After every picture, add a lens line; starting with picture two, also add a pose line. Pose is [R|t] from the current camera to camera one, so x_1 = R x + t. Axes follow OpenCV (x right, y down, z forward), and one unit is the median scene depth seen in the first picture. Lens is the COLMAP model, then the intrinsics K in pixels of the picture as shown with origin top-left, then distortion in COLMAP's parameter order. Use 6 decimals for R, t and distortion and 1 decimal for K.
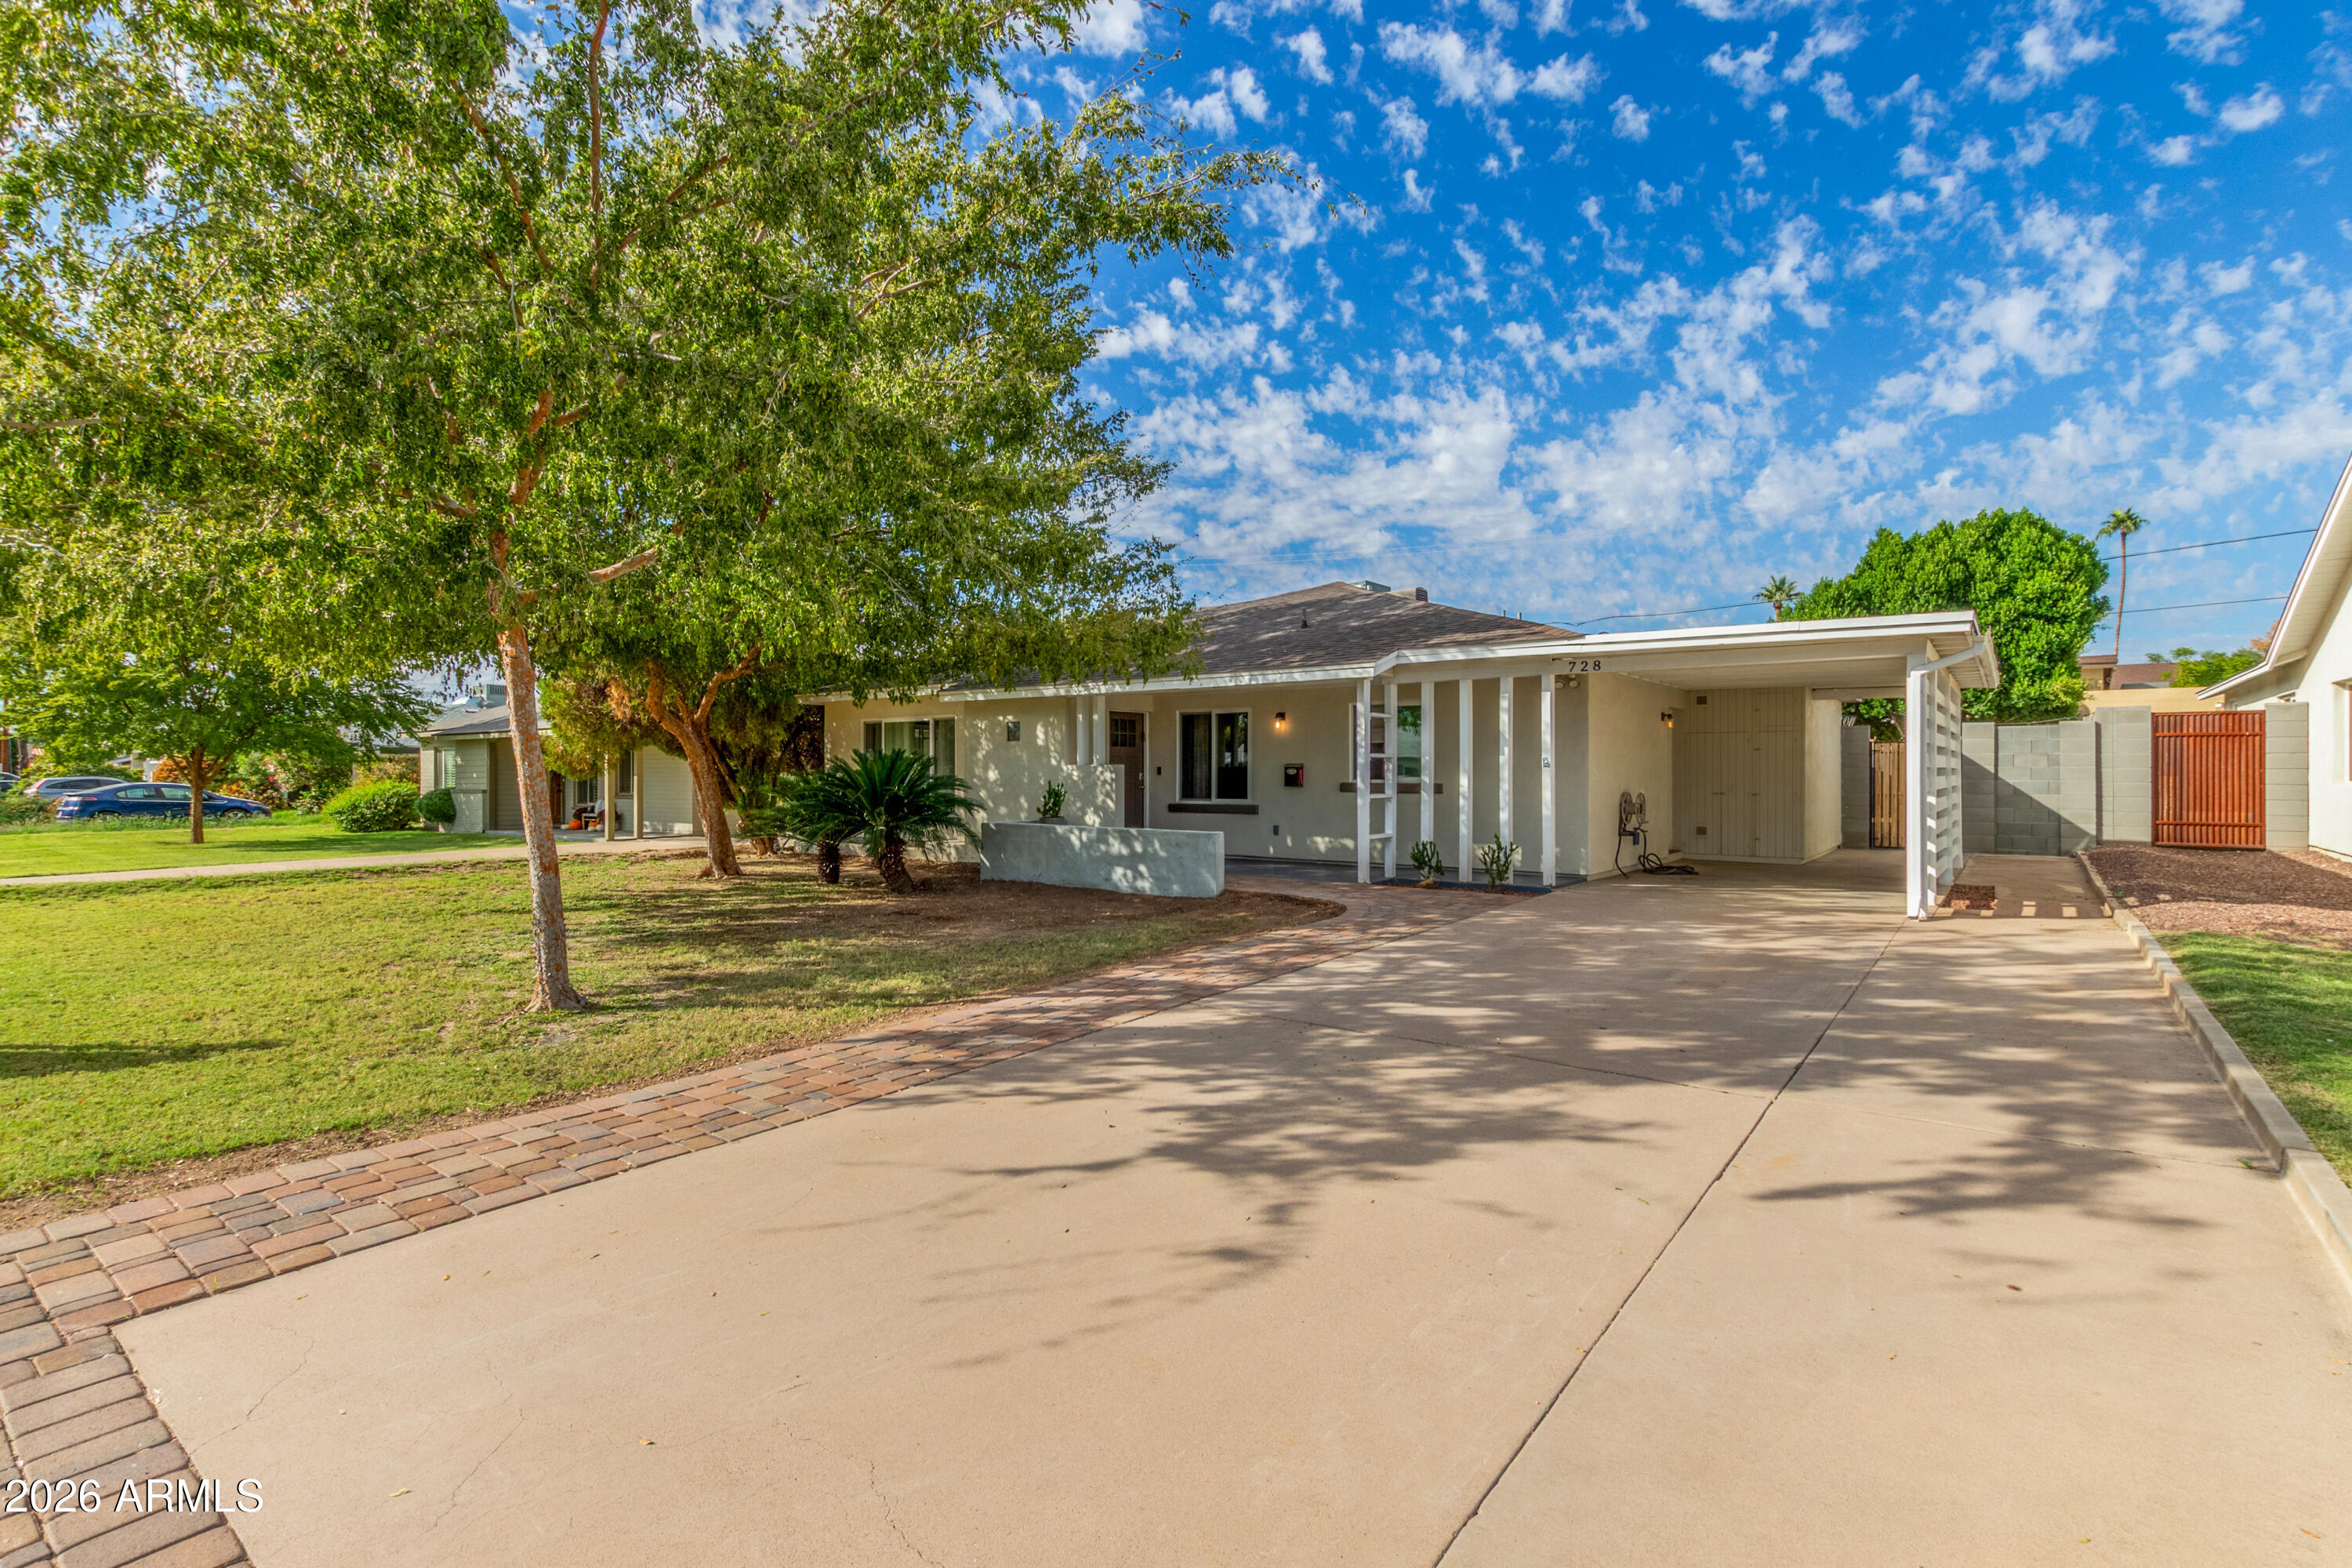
lens RADIAL K [[1103.8, 0, 1169.1], [0, 1103.8, 772.6], [0, 0, 1]] dist [0.001653, 0.000342]
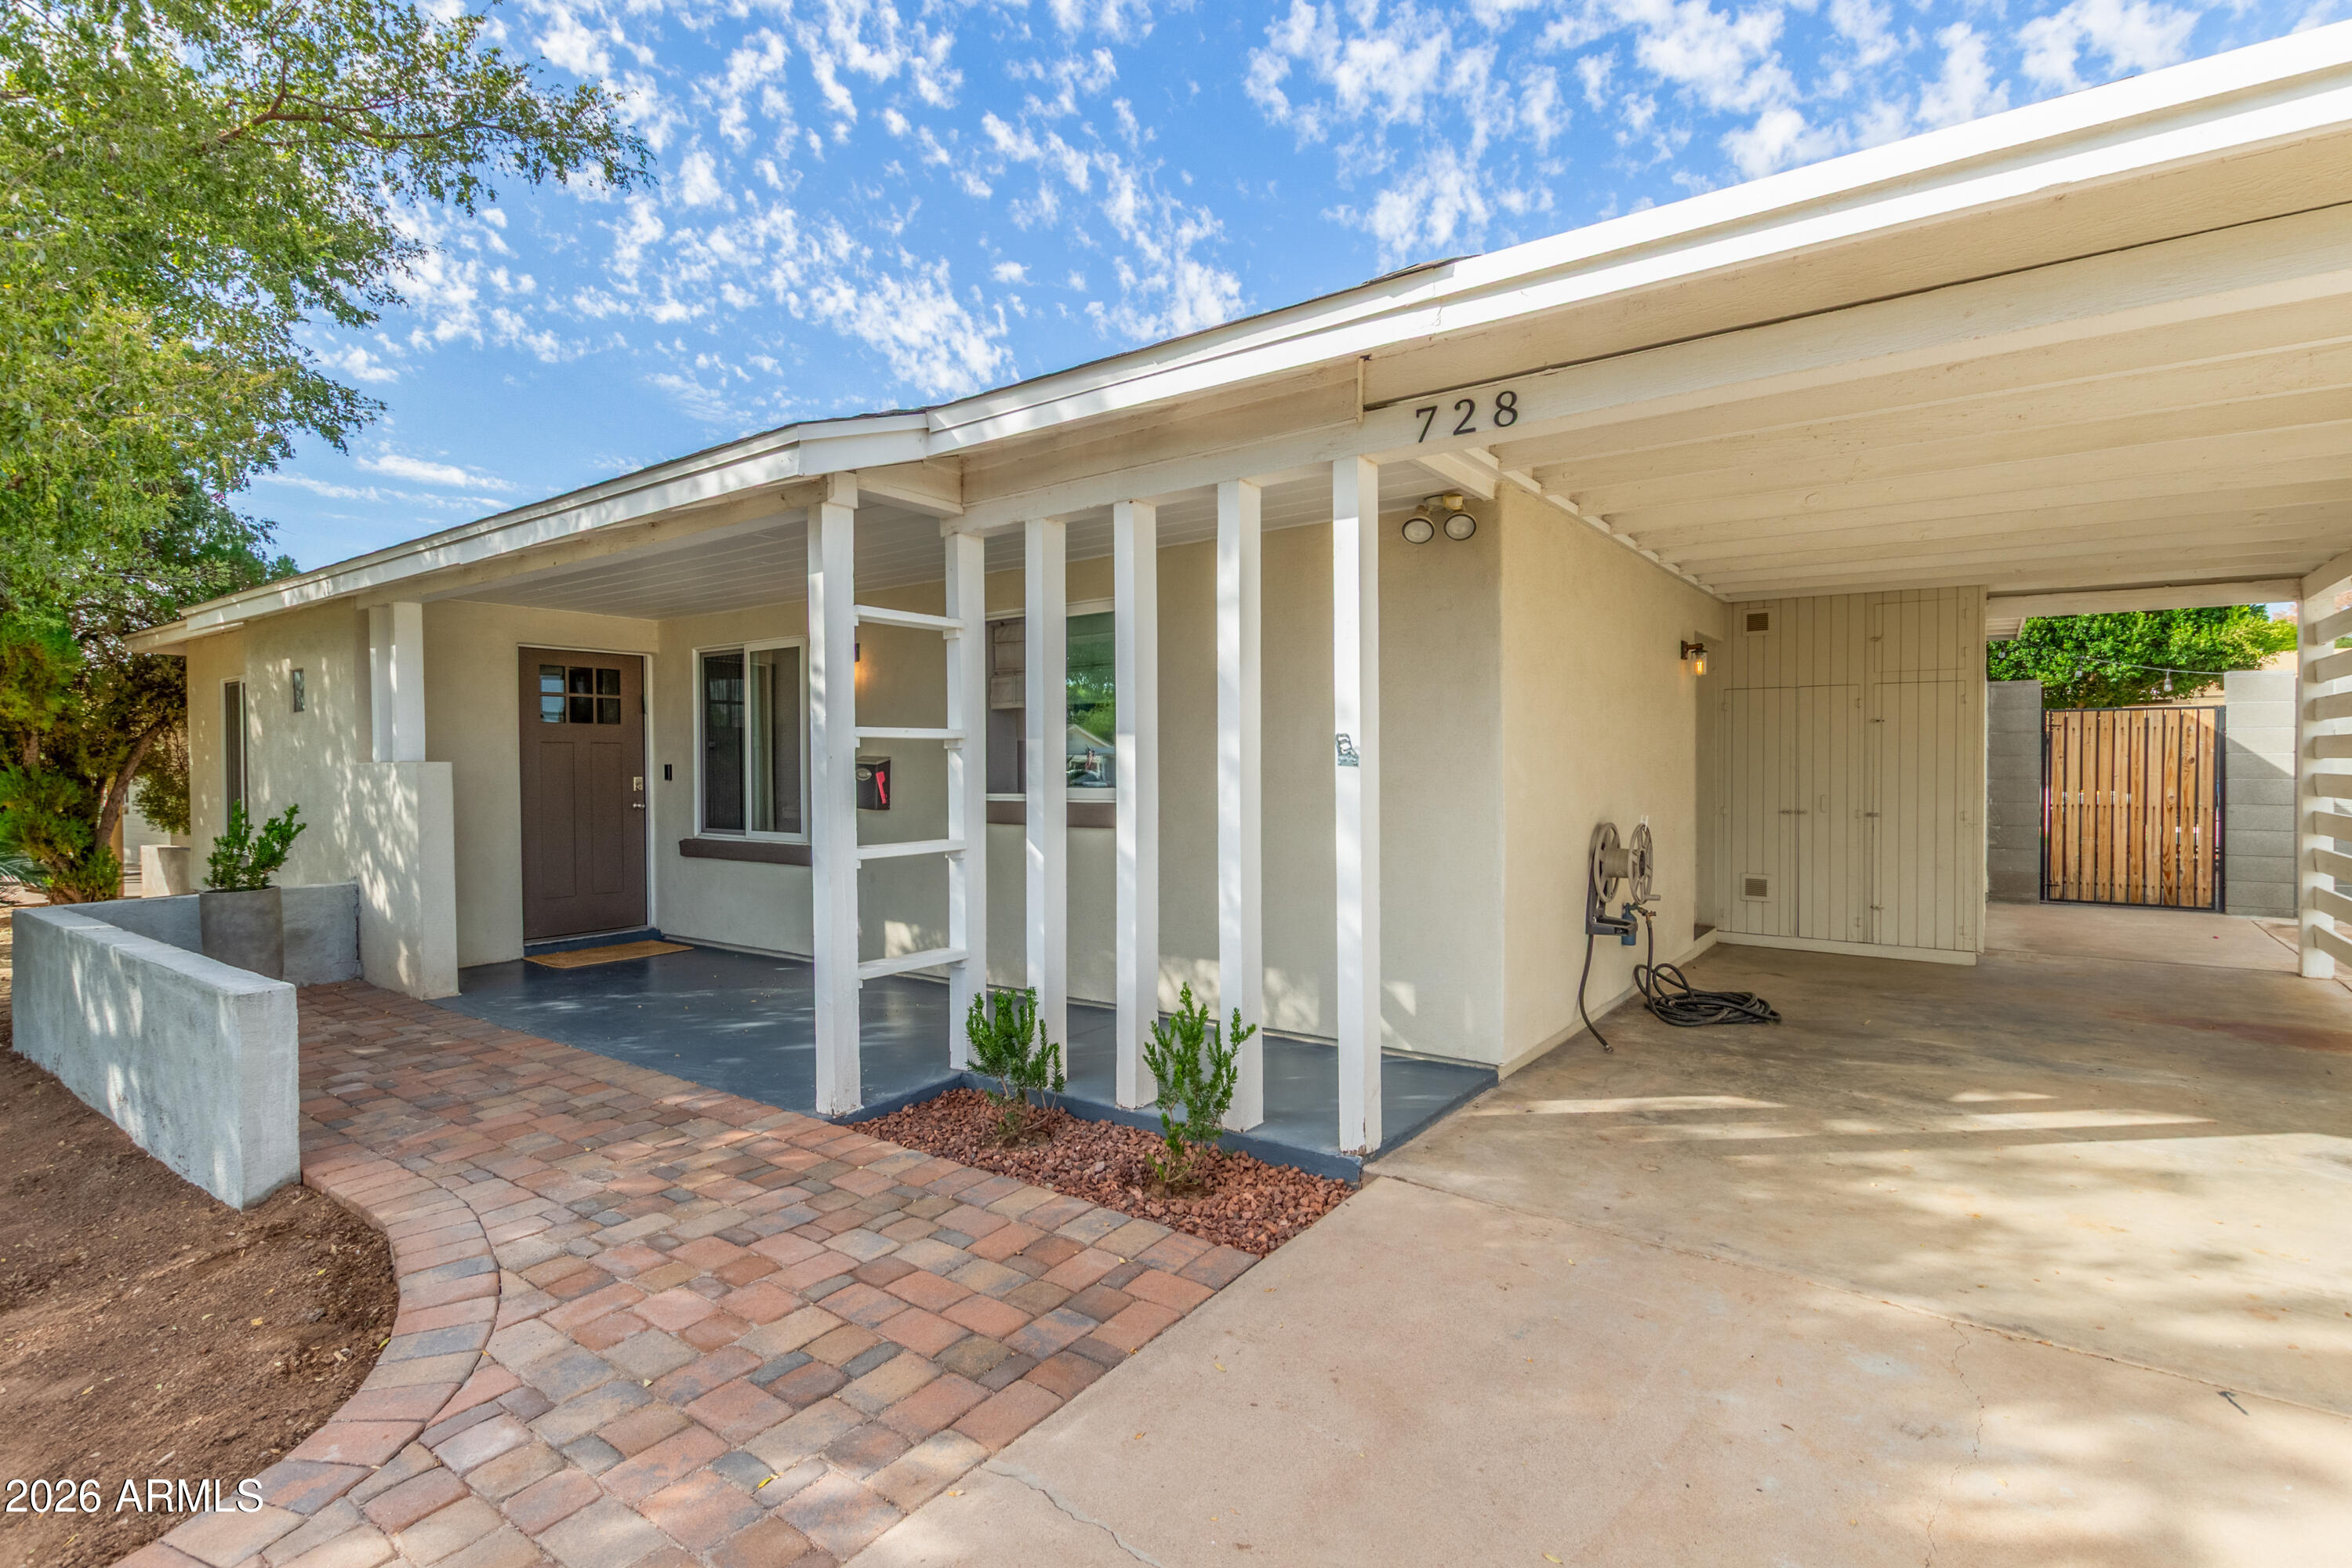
lens RADIAL K [[1103.8, 0, 1182.3], [0, 1103.8, 791.3], [0, 0, 1]] dist [0.001653, 0.000342]
pose [[0.999643, -0.007231, 0.025712, 0.233722], [0.006588, 0.999666, 0.025003, -0.004466], [-0.025884, -0.024825, 0.999357, 0.563913]]
